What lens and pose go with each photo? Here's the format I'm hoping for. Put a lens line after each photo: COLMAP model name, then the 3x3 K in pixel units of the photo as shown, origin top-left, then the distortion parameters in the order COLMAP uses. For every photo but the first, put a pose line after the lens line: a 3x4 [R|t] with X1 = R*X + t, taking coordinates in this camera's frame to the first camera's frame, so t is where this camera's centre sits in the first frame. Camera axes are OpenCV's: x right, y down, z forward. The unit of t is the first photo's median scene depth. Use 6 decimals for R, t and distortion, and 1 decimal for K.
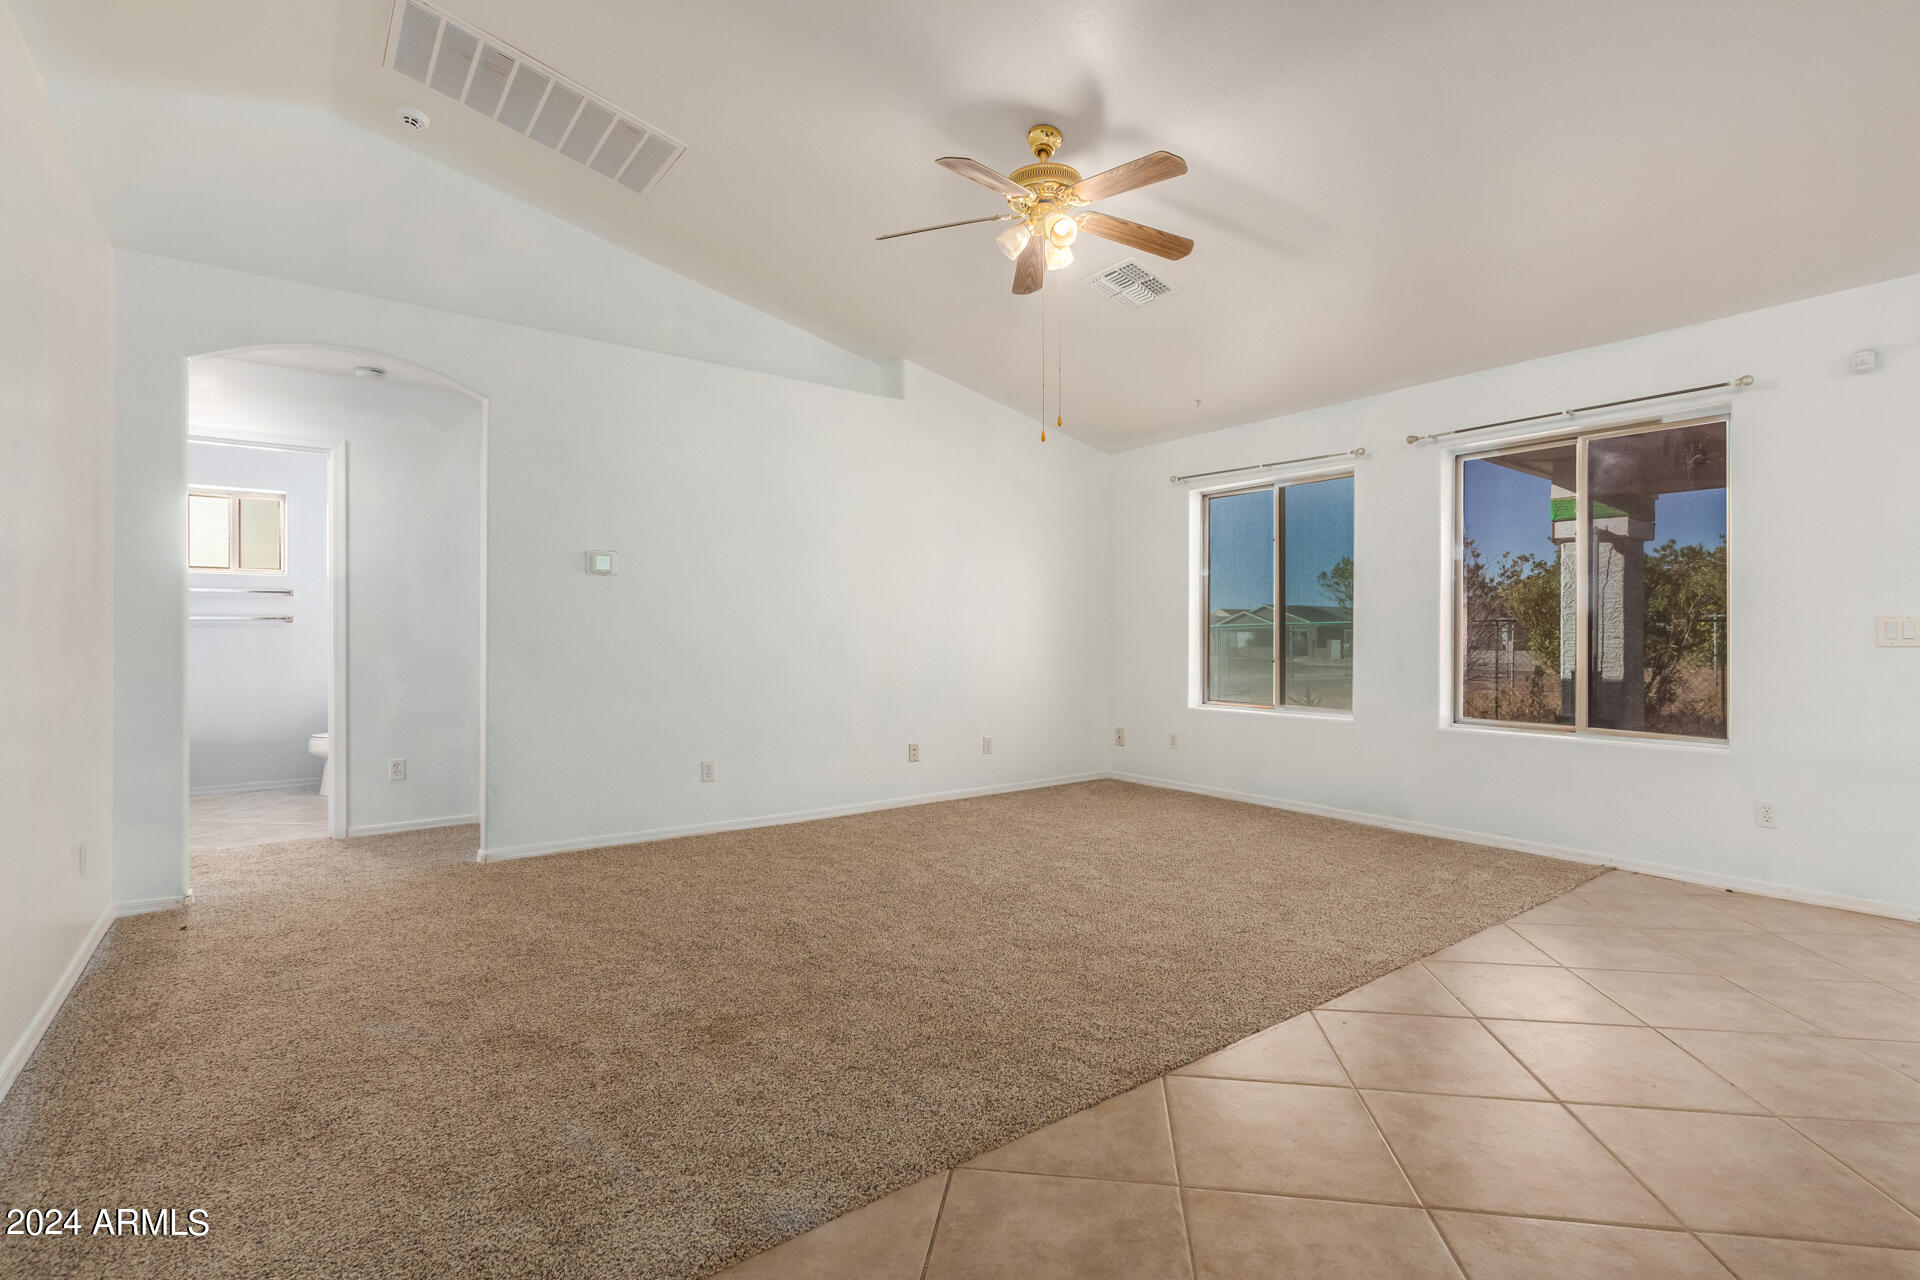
lens RADIAL K [[893.7, 0, 995.1], [0, 893.7, 637.7], [0, 0, 1]] dist [0.003001, 0.002696]
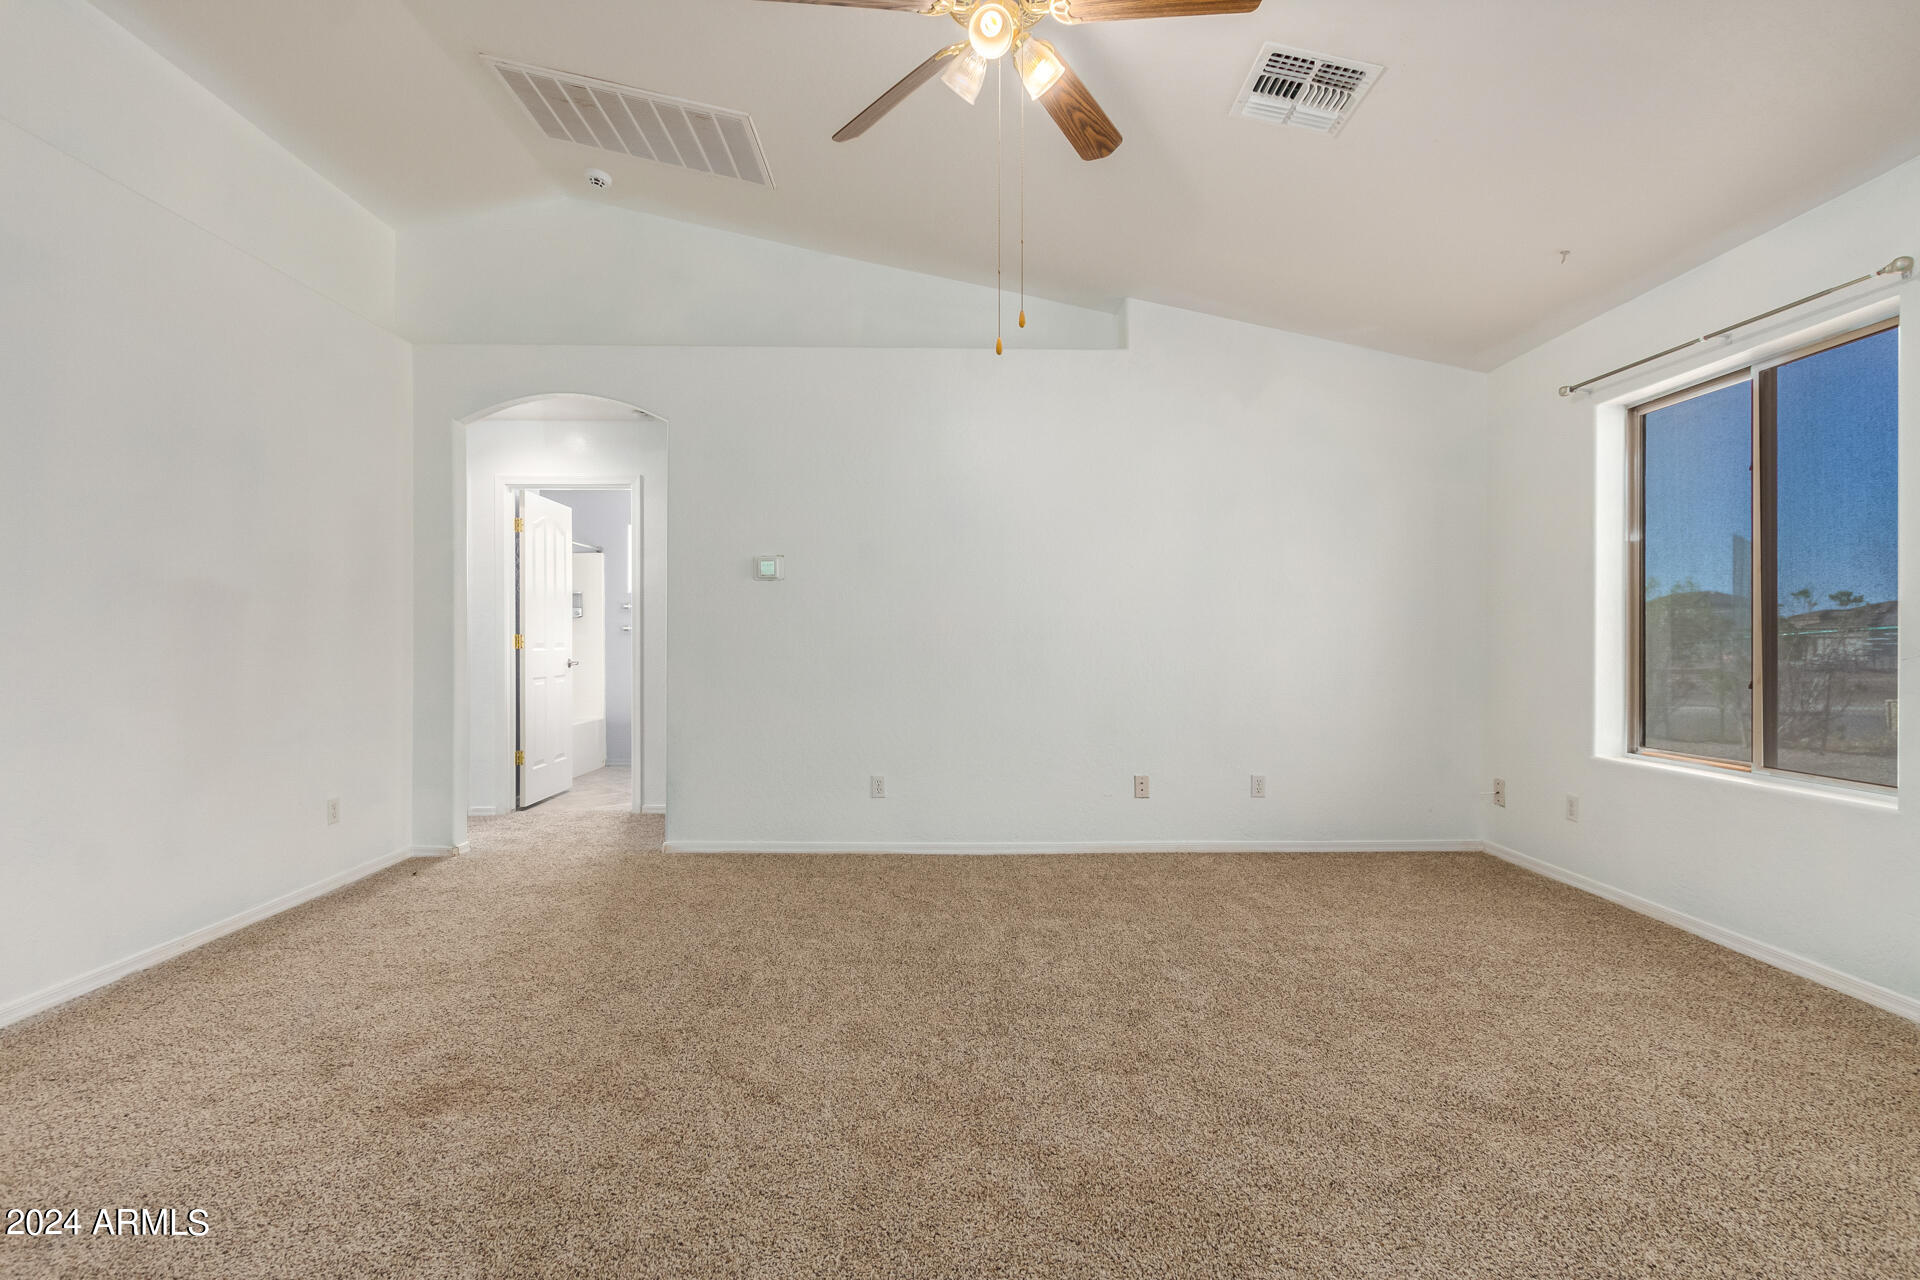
lens RADIAL K [[893.7, 0, 960.2], [0, 893.7, 644.1], [0, 0, 1]] dist [0.003001, 0.002696]
pose [[0.795075, 0.000558, -0.606510, 0.321179], [-0.000695, 1.000000, 0.000009, 0.000924], [0.606510, 0.000414, 0.795076, 0.320546]]
